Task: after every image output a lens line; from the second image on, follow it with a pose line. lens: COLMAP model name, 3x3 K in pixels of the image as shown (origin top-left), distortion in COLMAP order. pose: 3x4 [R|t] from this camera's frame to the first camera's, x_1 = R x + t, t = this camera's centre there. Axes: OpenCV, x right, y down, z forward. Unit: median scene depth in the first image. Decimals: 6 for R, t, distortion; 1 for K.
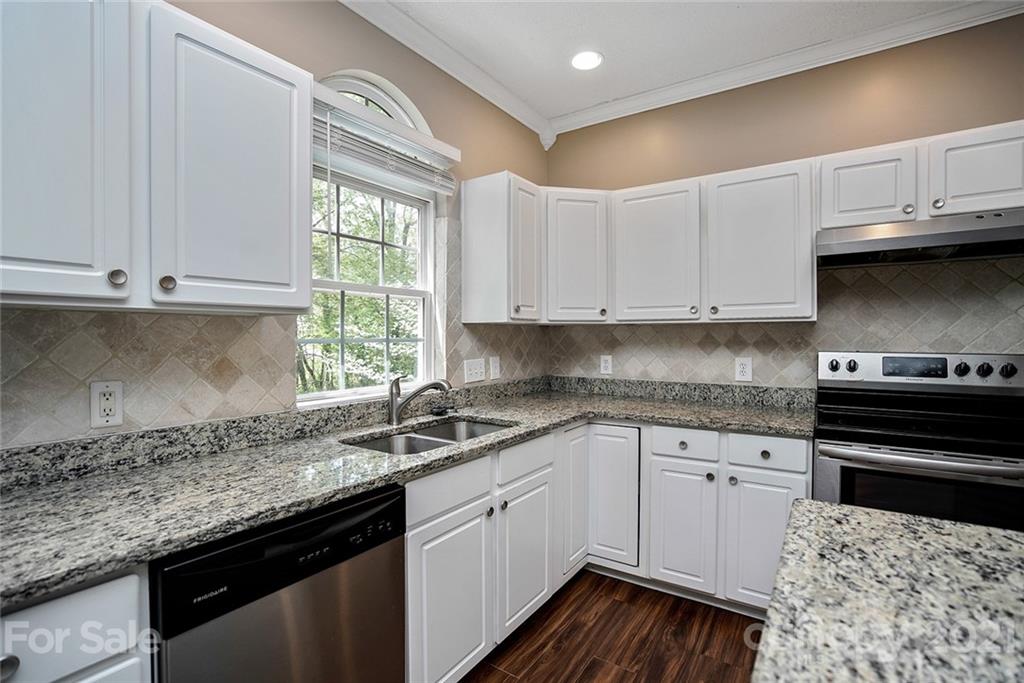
lens RADIAL K [[474.9, 0, 513.1], [0, 474.9, 338.0], [0, 0, 1]] dist [-0.039695, 0.013888]
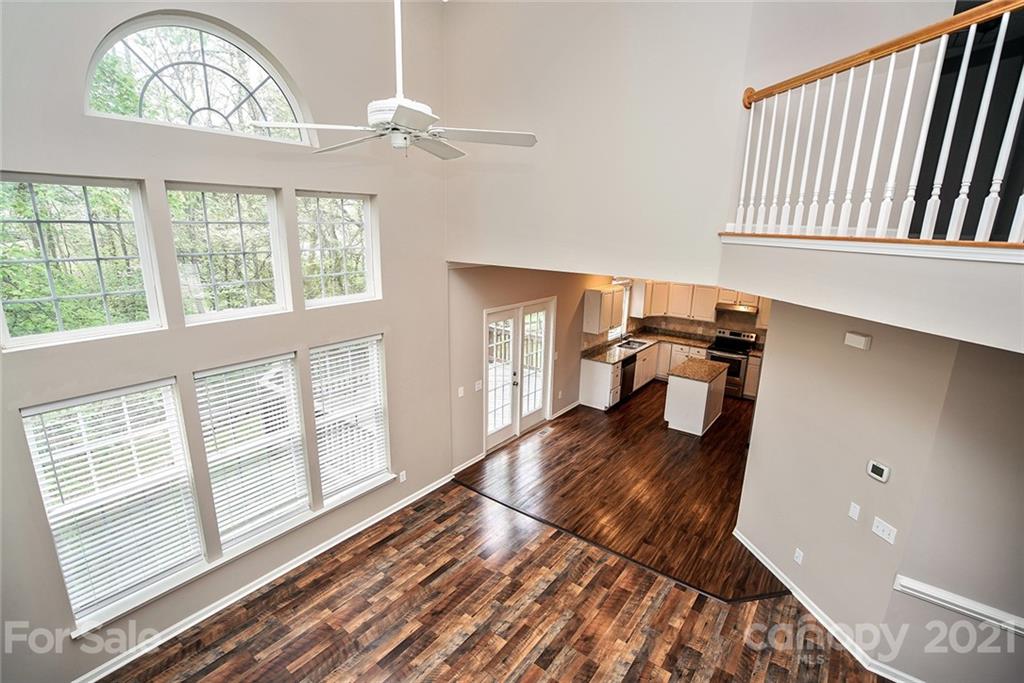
lens RADIAL K [[474.9, 0, 508.1], [0, 474.9, 341.9], [0, 0, 1]] dist [-0.039695, 0.013888]
pose [[0.997267, 0.031987, -0.066606, -1.059801], [-0.015504, 0.971960, 0.234634, -0.931981], [0.072243, -0.232960, 0.969799, -3.715698]]
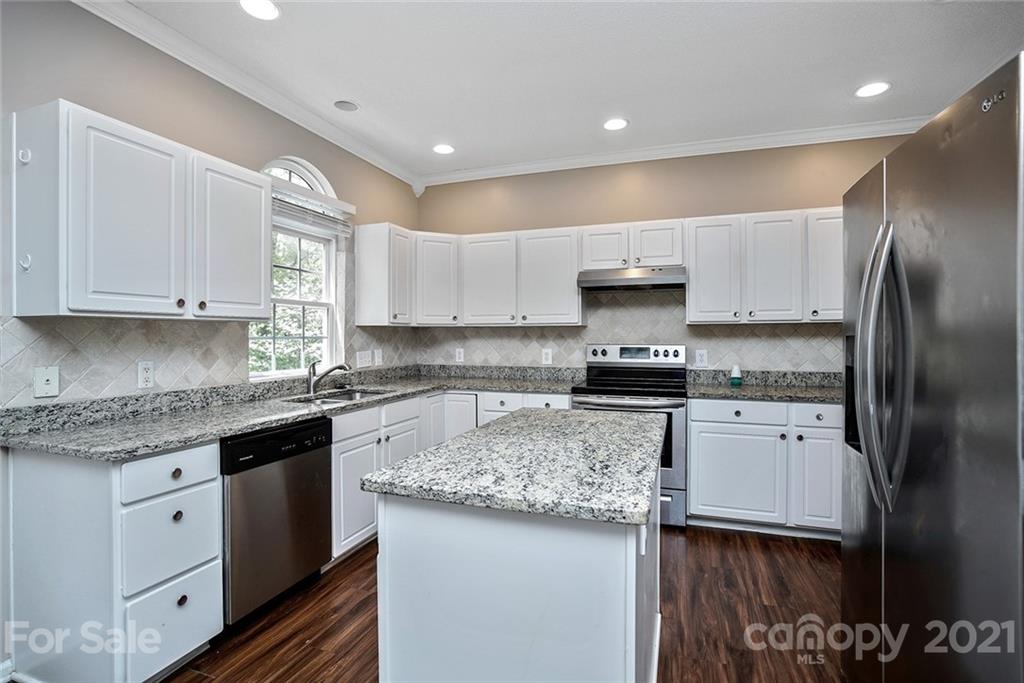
lens RADIAL K [[474.9, 0, 502.5], [0, 474.9, 332.3], [0, 0, 1]] dist [-0.039695, 0.013888]
pose [[0.972875, 0.000002, 0.231330, -0.008647], [0.002931, 0.999920, -0.012335, 0.008616], [-0.231311, 0.012679, 0.972797, -0.595587]]
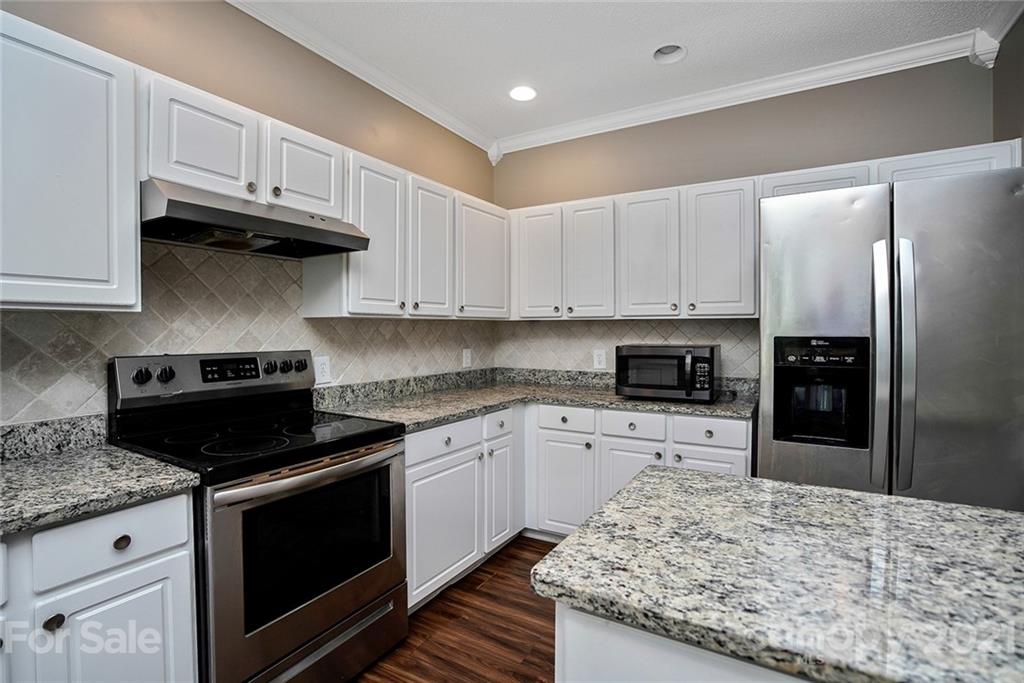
lens RADIAL K [[474.9, 0, 516.9], [0, 474.9, 333.5], [0, 0, 1]] dist [-0.039695, 0.013888]
pose [[-0.054199, -0.012596, 0.998451, -0.052571], [0.002545, 0.999915, 0.012752, -0.015386], [-0.998527, 0.003233, -0.054162, 0.527161]]
